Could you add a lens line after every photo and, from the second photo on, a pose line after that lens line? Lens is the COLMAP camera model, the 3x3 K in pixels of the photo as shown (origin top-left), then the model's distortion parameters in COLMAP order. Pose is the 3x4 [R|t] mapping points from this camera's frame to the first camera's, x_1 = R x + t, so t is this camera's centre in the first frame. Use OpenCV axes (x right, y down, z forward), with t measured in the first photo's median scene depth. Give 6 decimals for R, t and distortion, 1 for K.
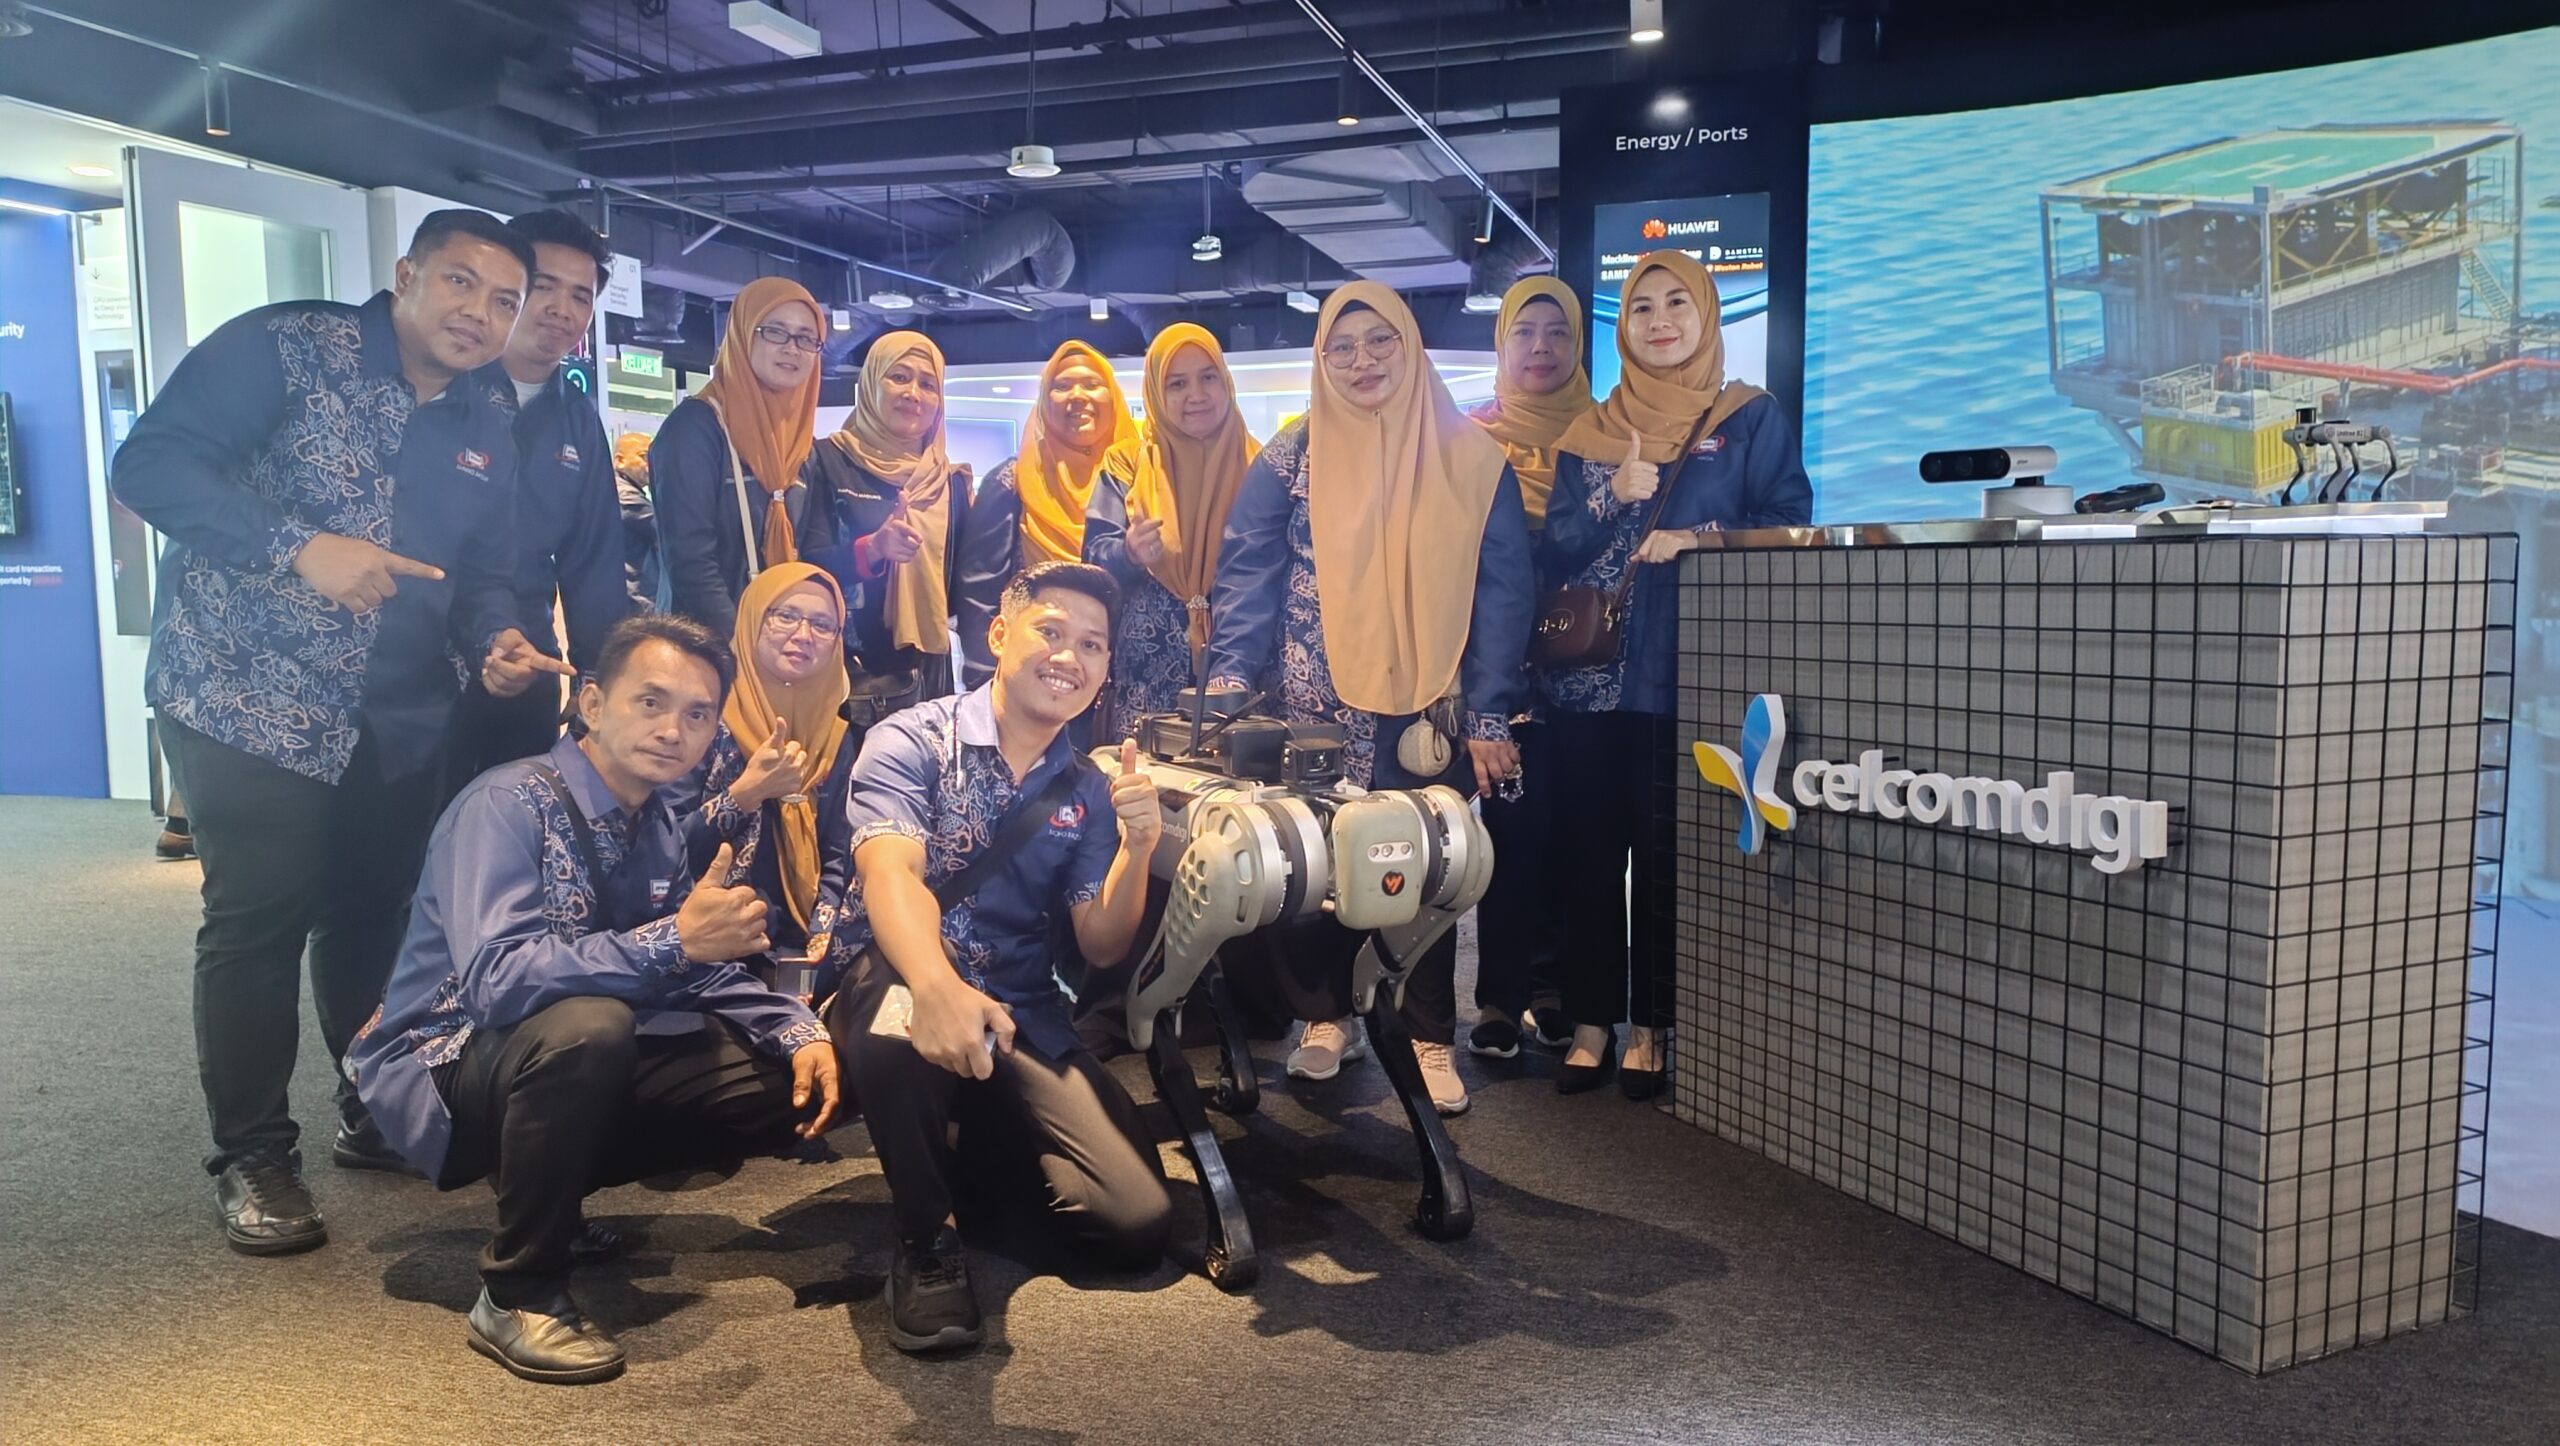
lens RADIAL K [[1748.5, 0, 1275.6], [0, 1748.5, 731.7], [0, 0, 1]] dist [0.049224, -0.044658]
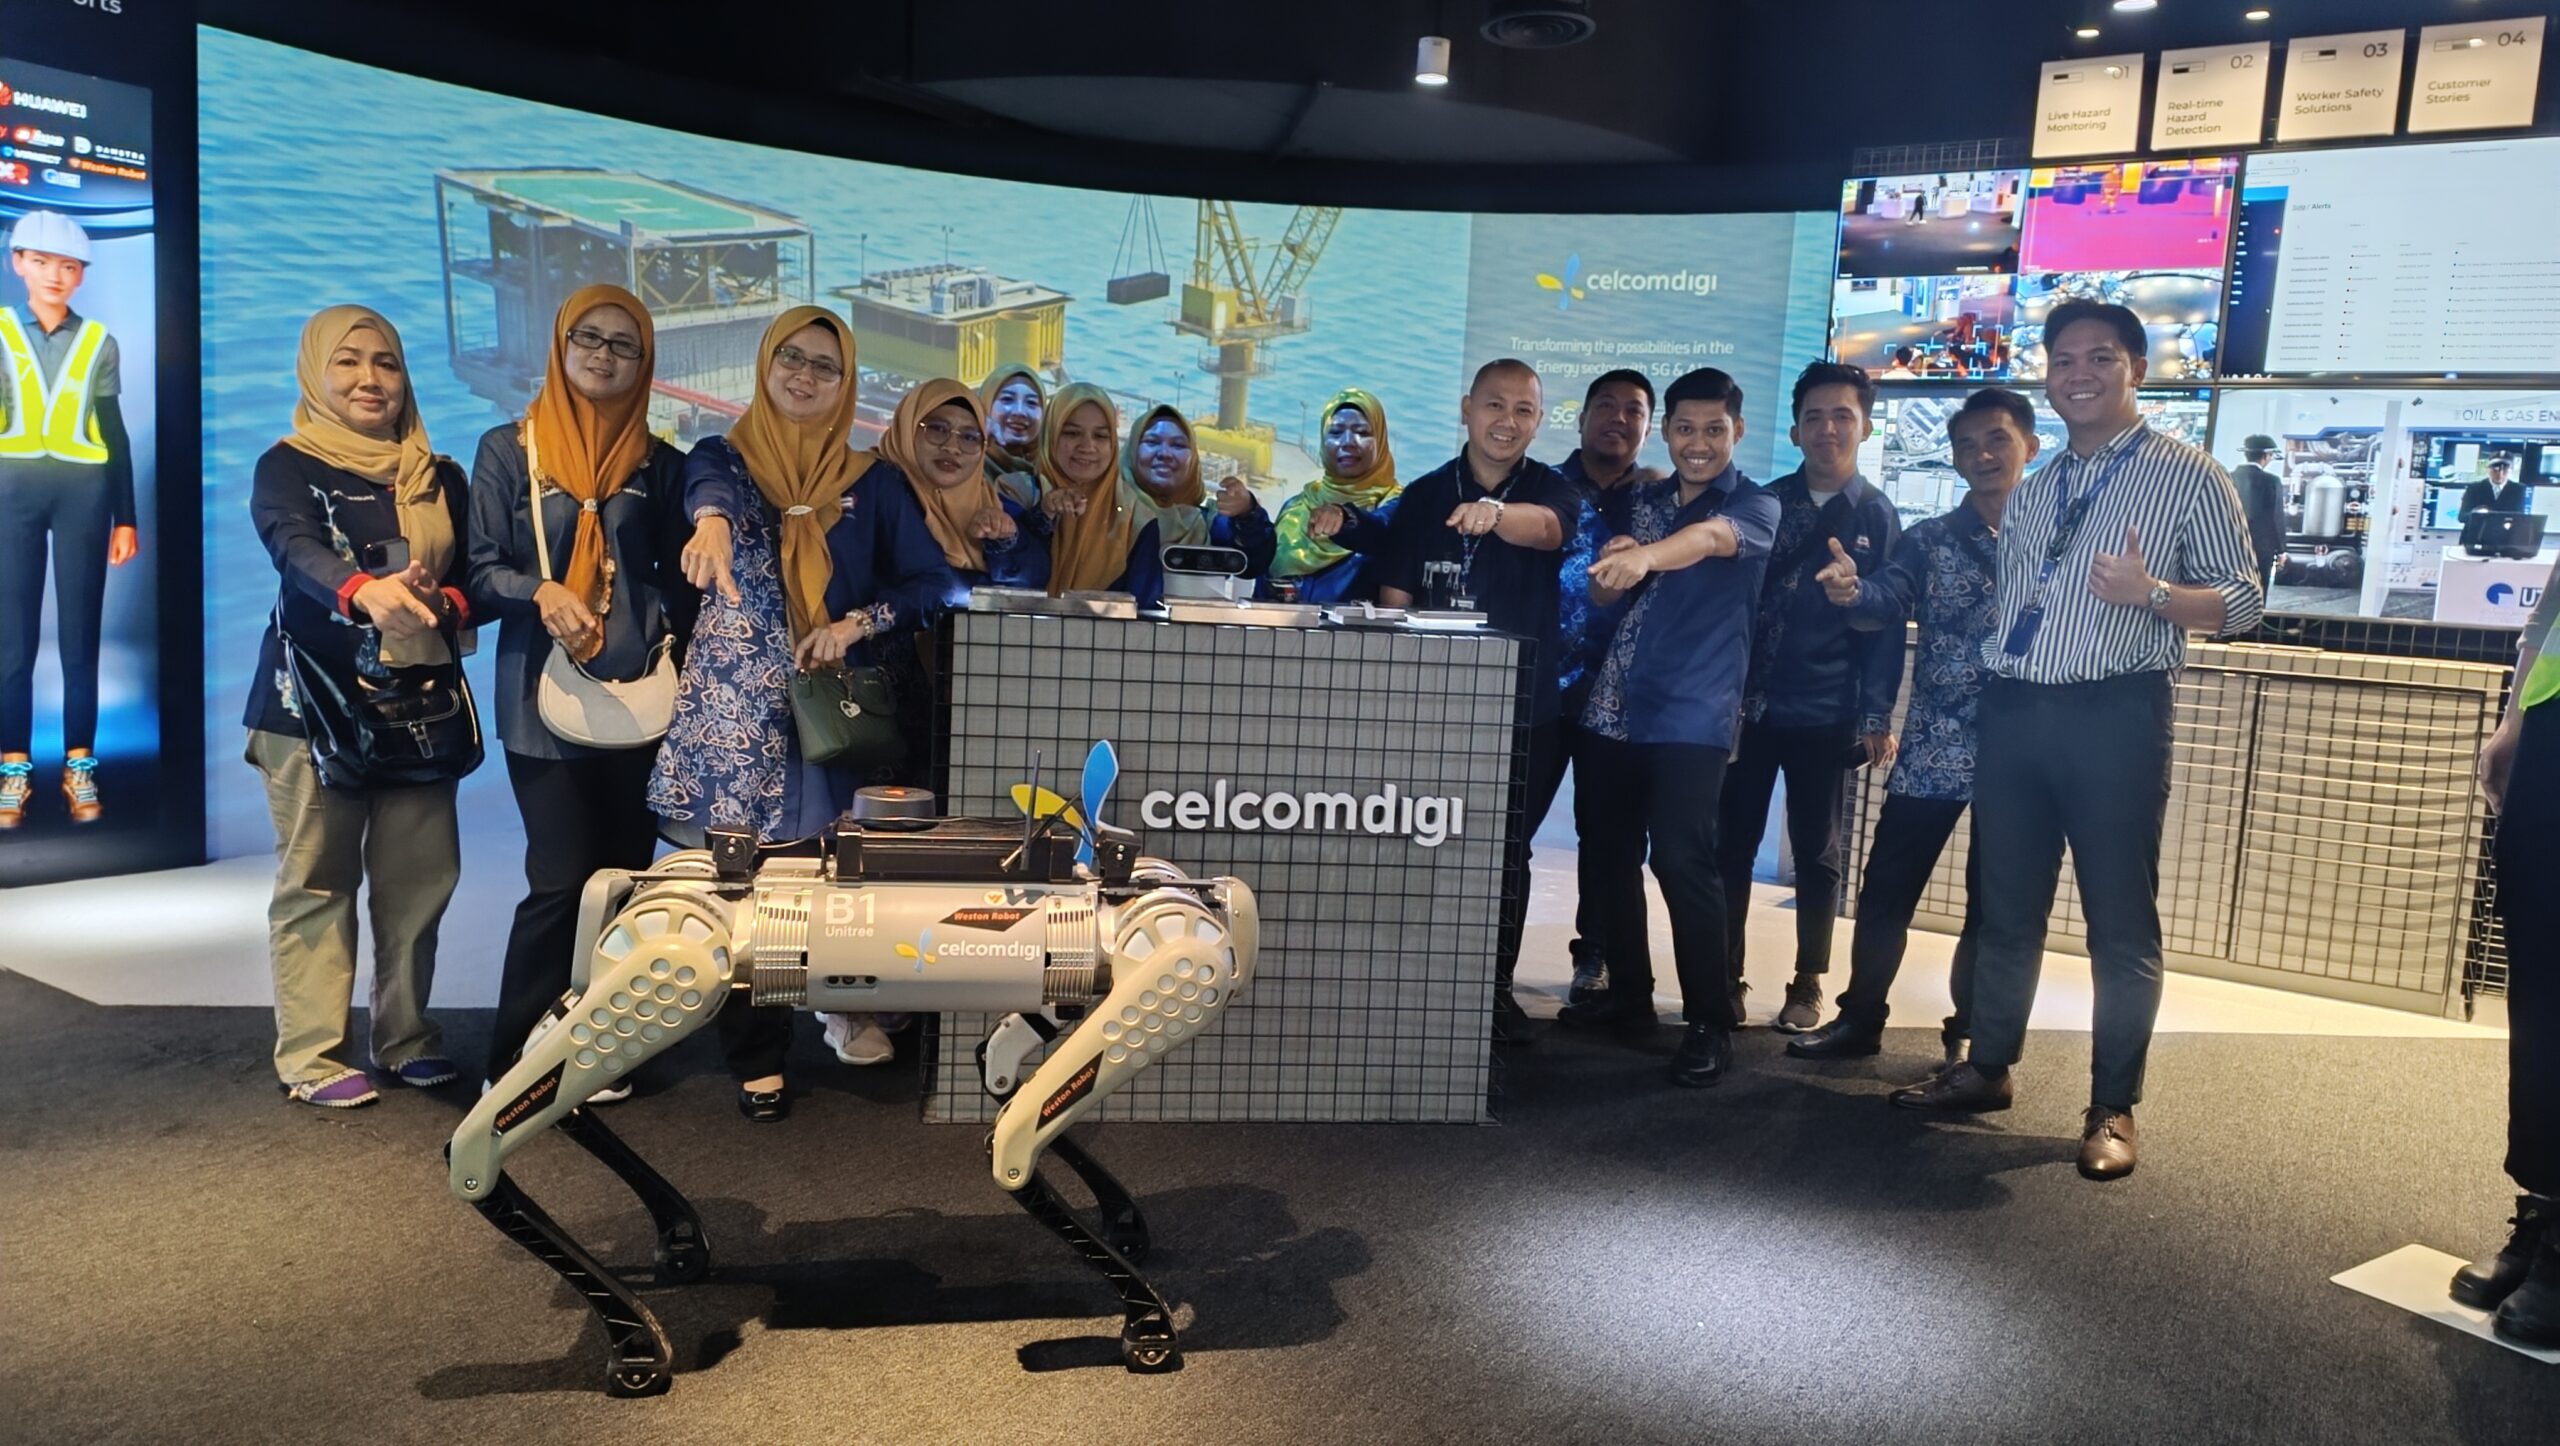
lens RADIAL K [[1748.5, 0, 1277.5], [0, 1748.5, 736.6], [0, 0, 1]] dist [0.049224, -0.044658]
pose [[0.286798, -0.089421, 0.953809, -0.441289], [0.030979, 0.995979, 0.084059, -0.064333], [-0.957490, 0.005440, 0.288415, 0.288881]]
